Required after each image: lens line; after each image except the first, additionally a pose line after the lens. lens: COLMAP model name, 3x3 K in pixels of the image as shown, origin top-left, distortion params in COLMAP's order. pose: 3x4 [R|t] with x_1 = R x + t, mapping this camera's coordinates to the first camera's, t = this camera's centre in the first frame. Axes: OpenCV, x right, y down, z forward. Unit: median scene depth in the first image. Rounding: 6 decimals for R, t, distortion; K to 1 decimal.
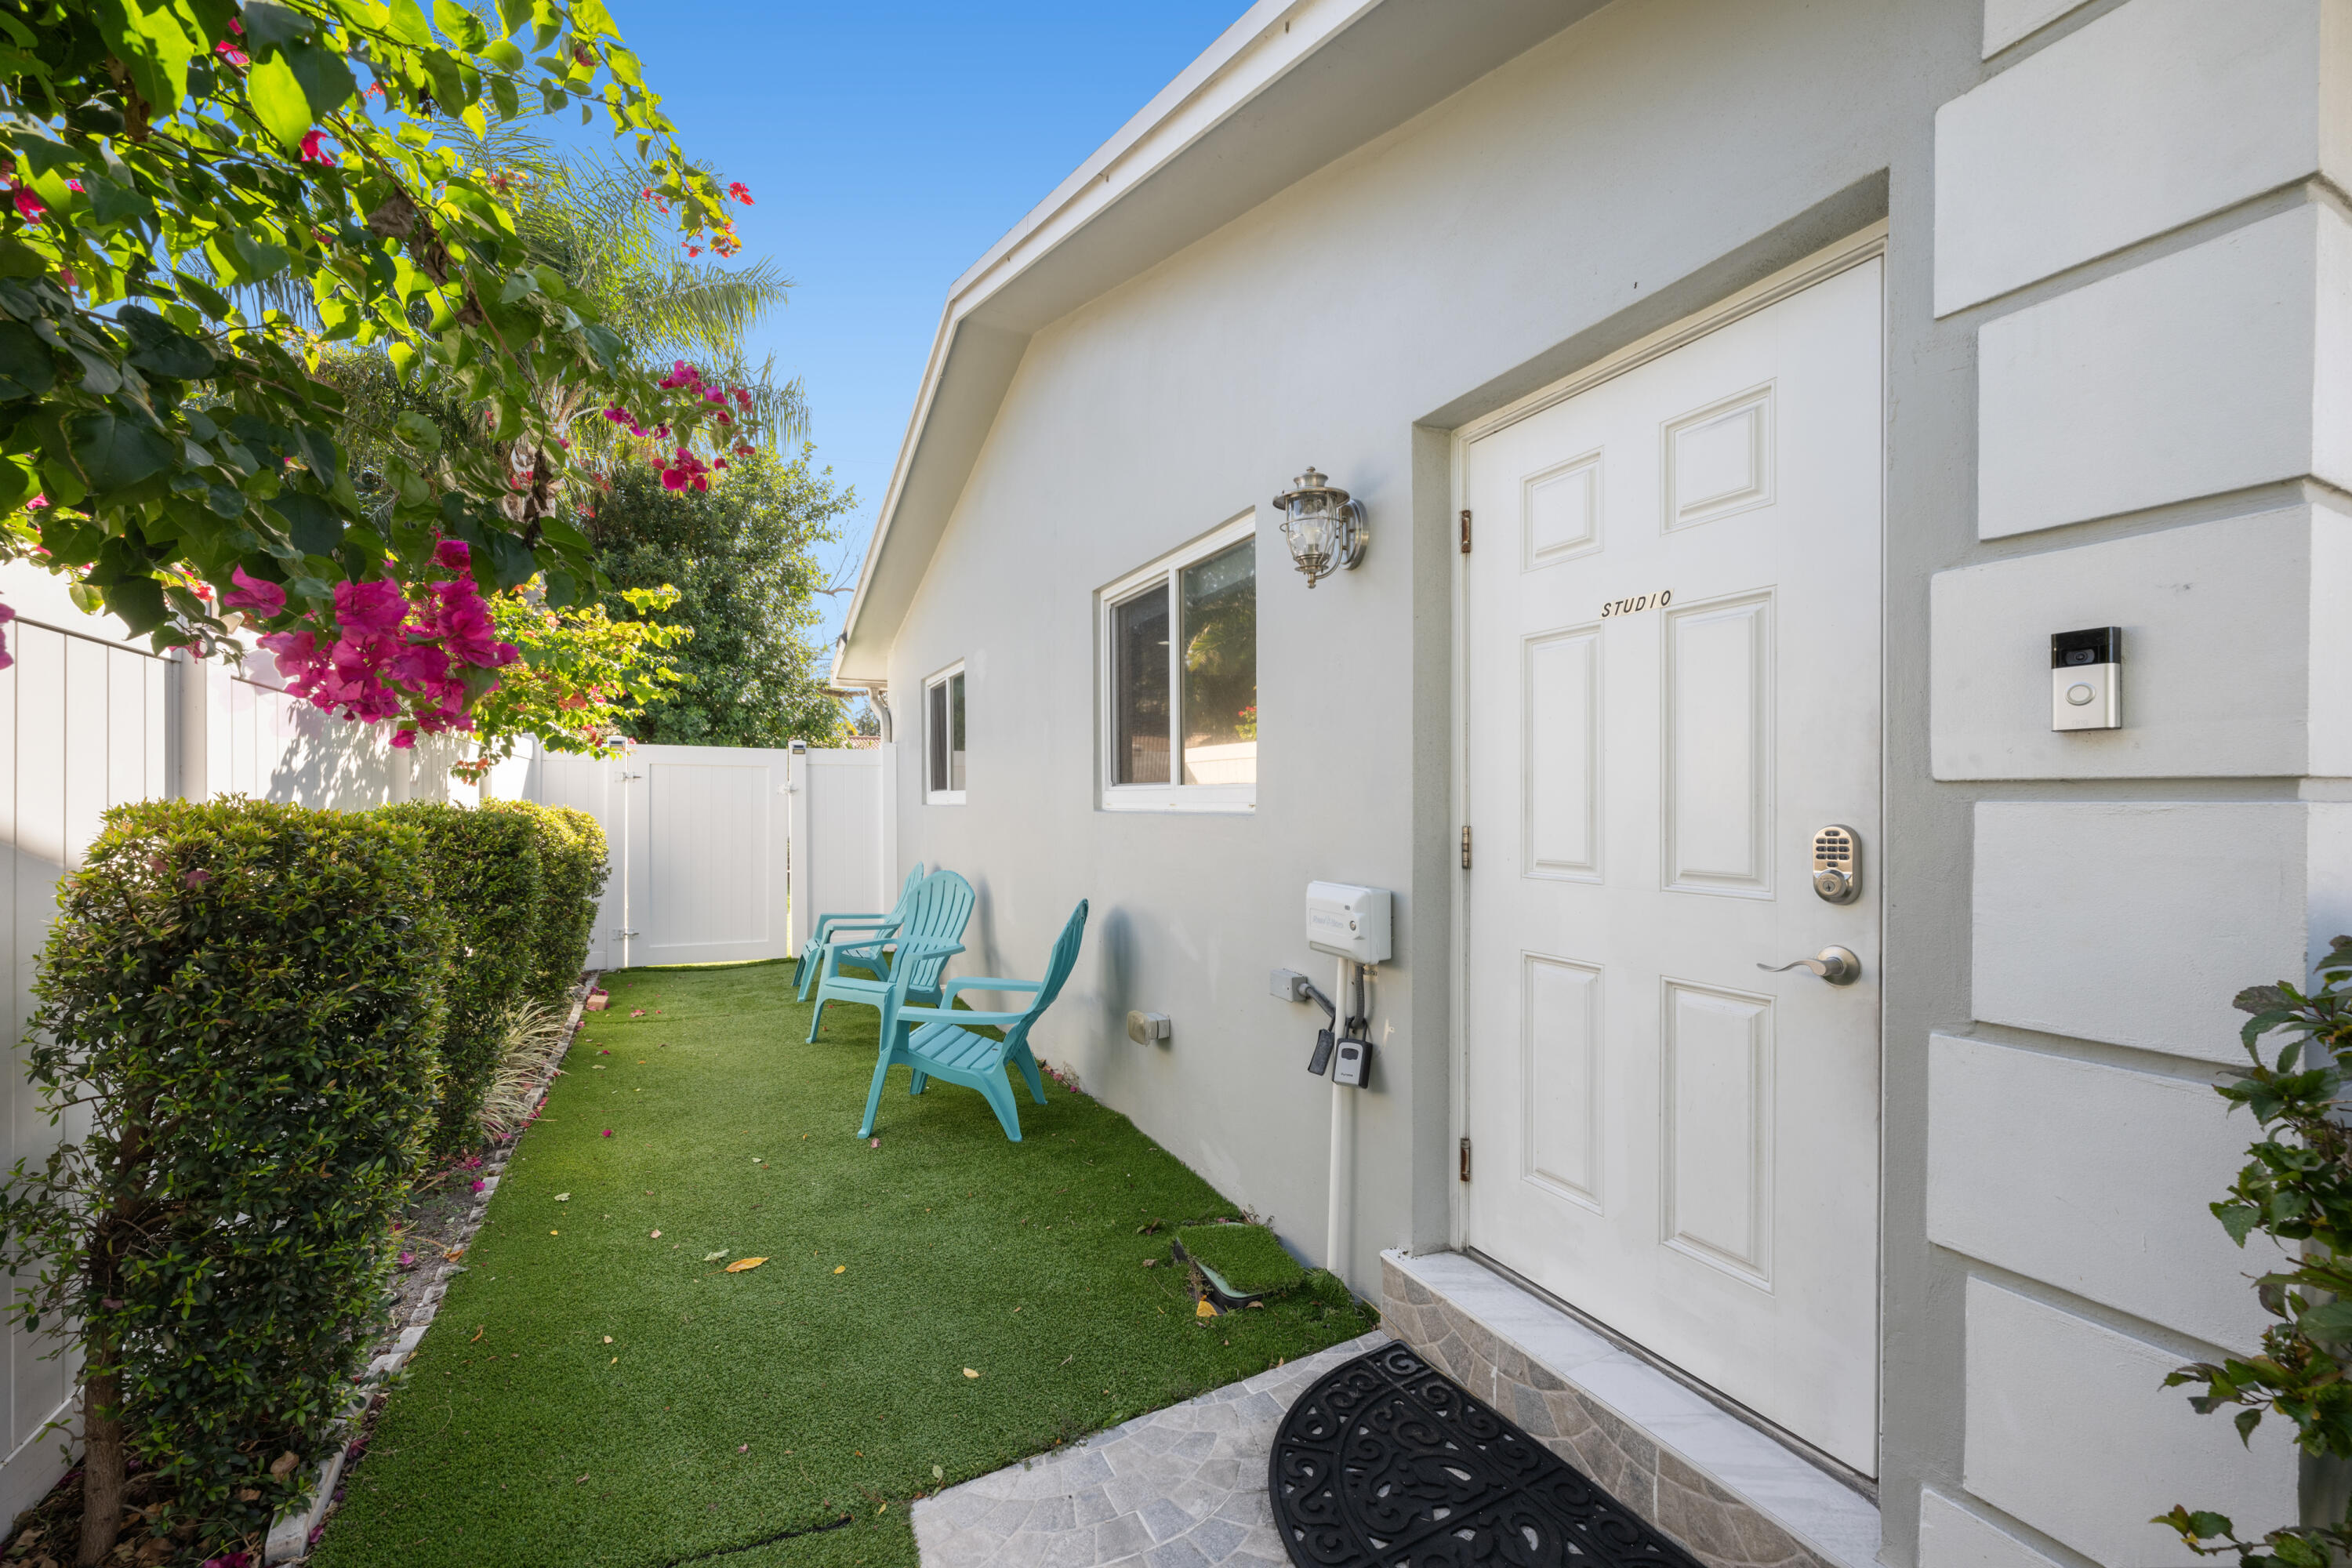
lens RADIAL K [[941.6, 0, 1176.3], [0, 941.6, 795.7], [0, 0, 1]] dist [0.002625, 0.000521]
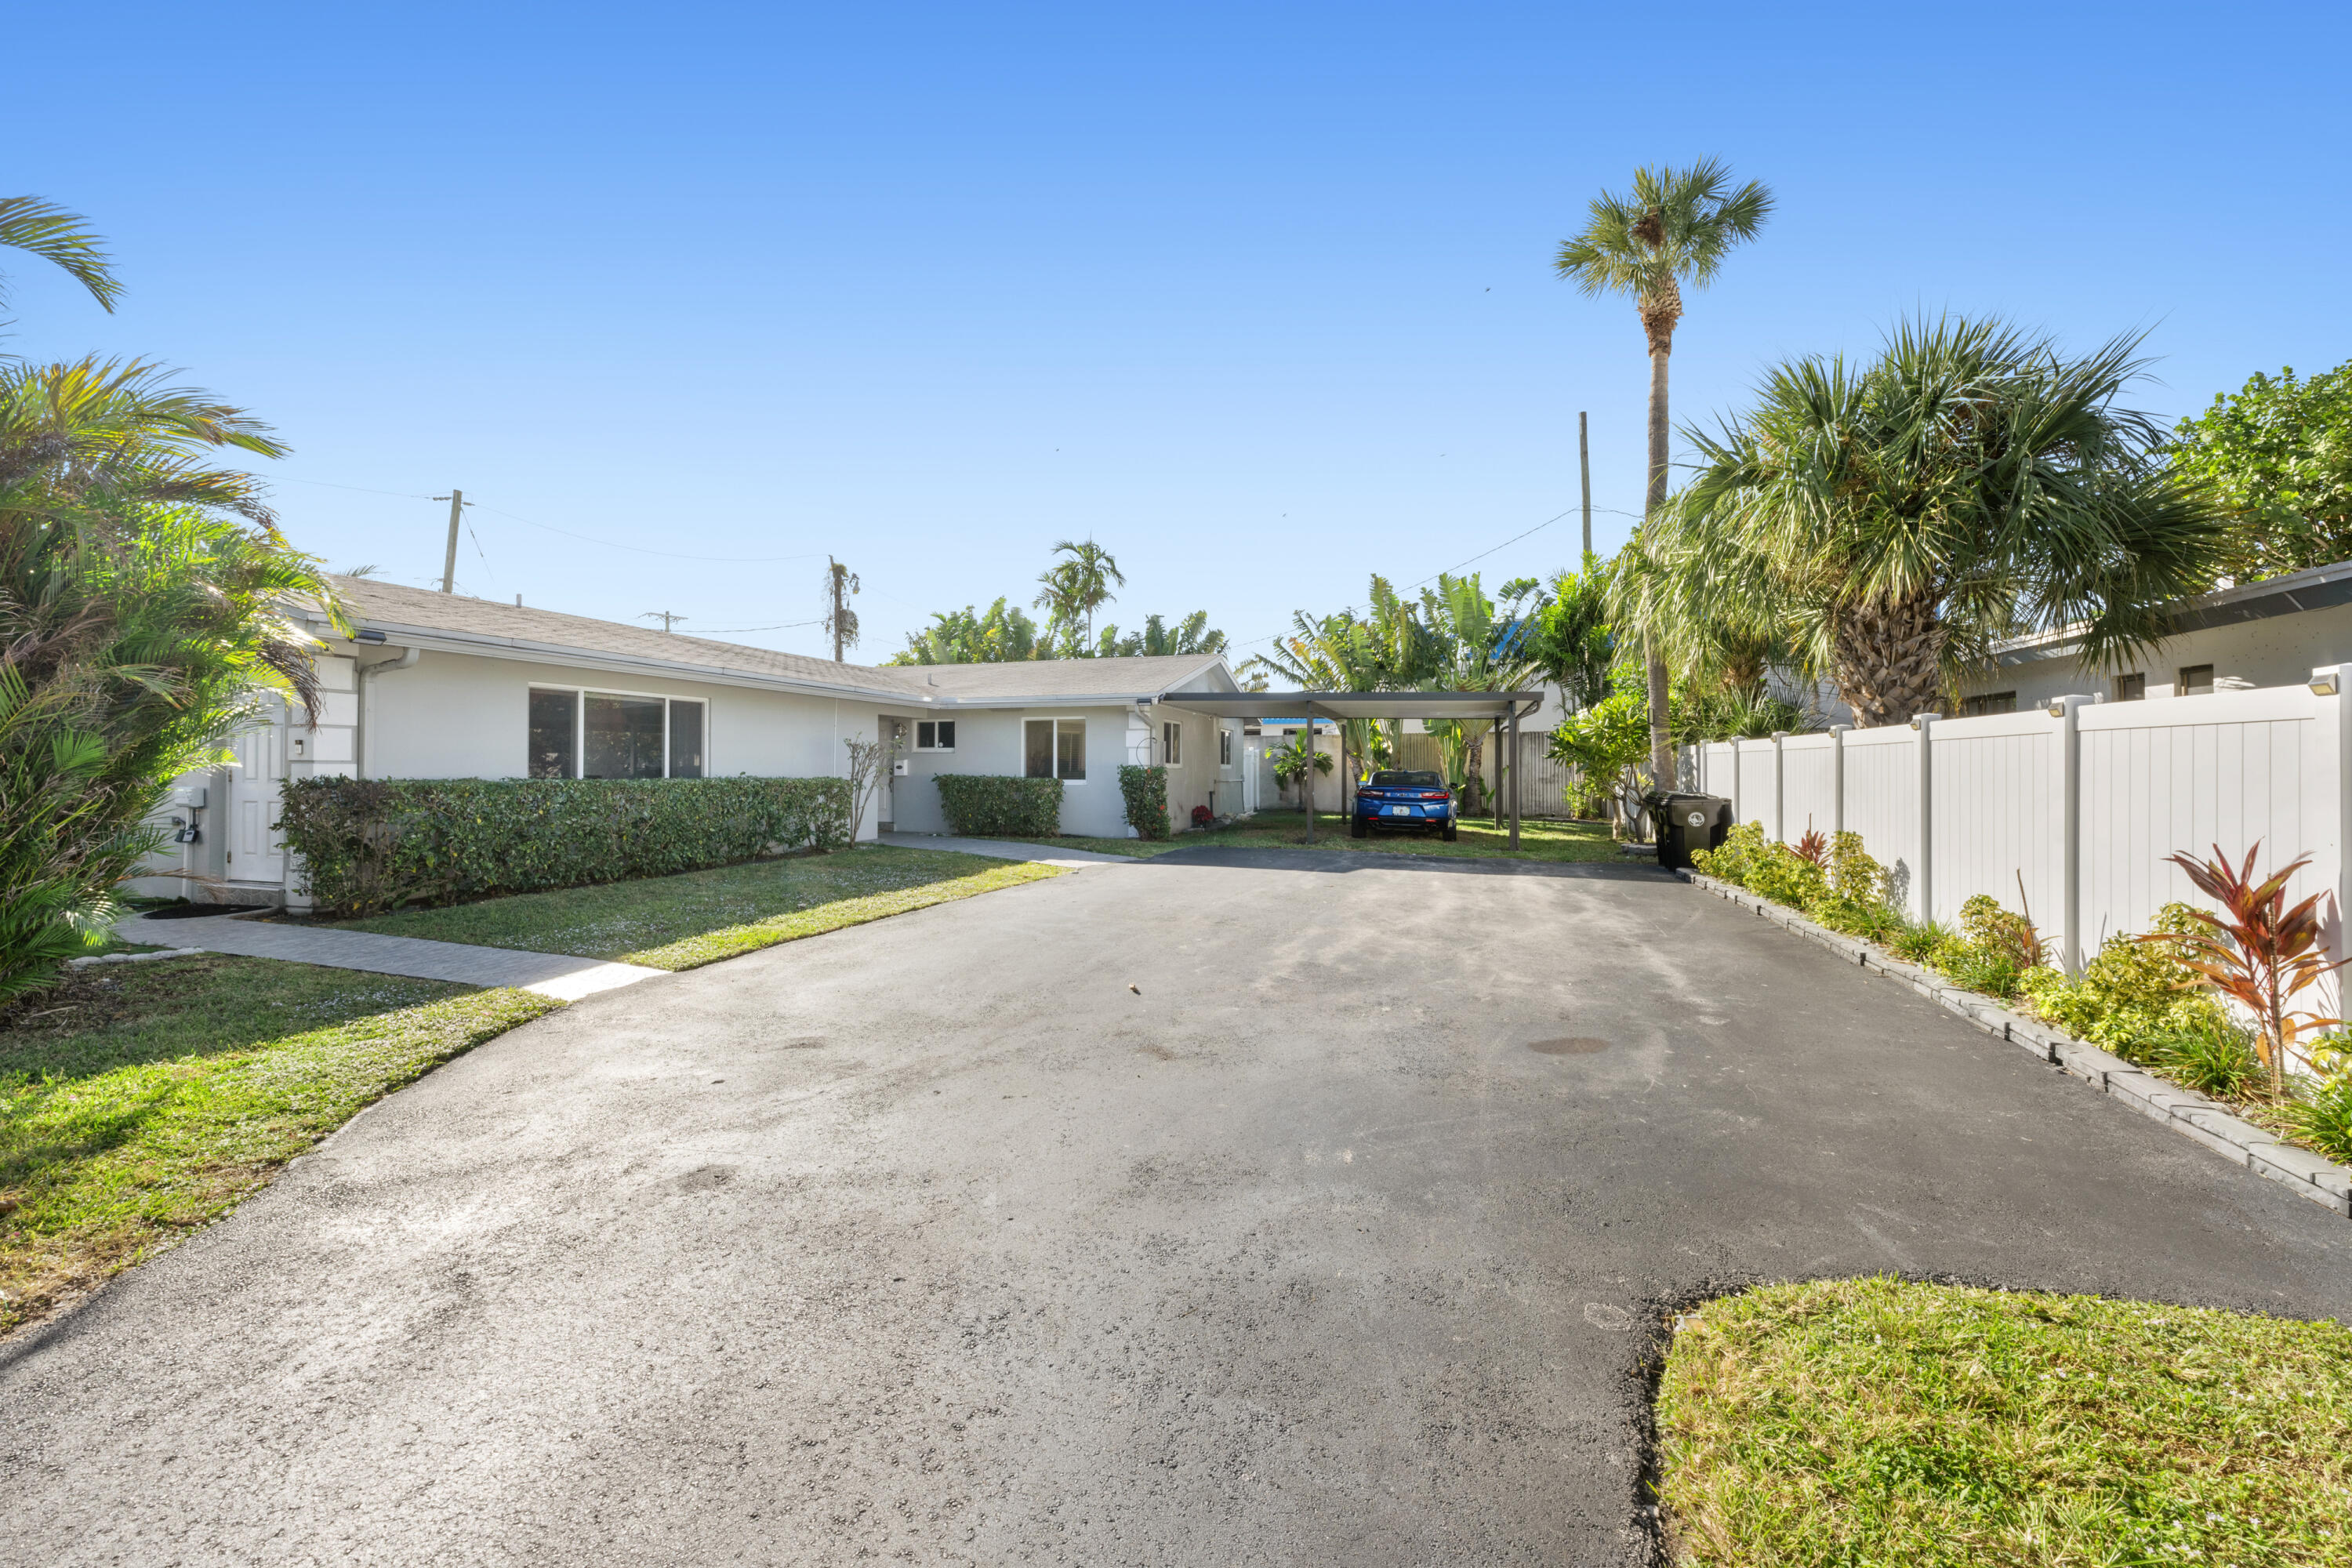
lens RADIAL K [[941.6, 0, 1173.0], [0, 941.6, 771.5], [0, 0, 1]] dist [0.002625, 0.000521]
pose [[0.700057, 0.010611, 0.714008, 0.236848], [-0.011282, 0.999929, -0.003799, 0.008161], [-0.713998, -0.005396, 0.700127, -4.199749]]
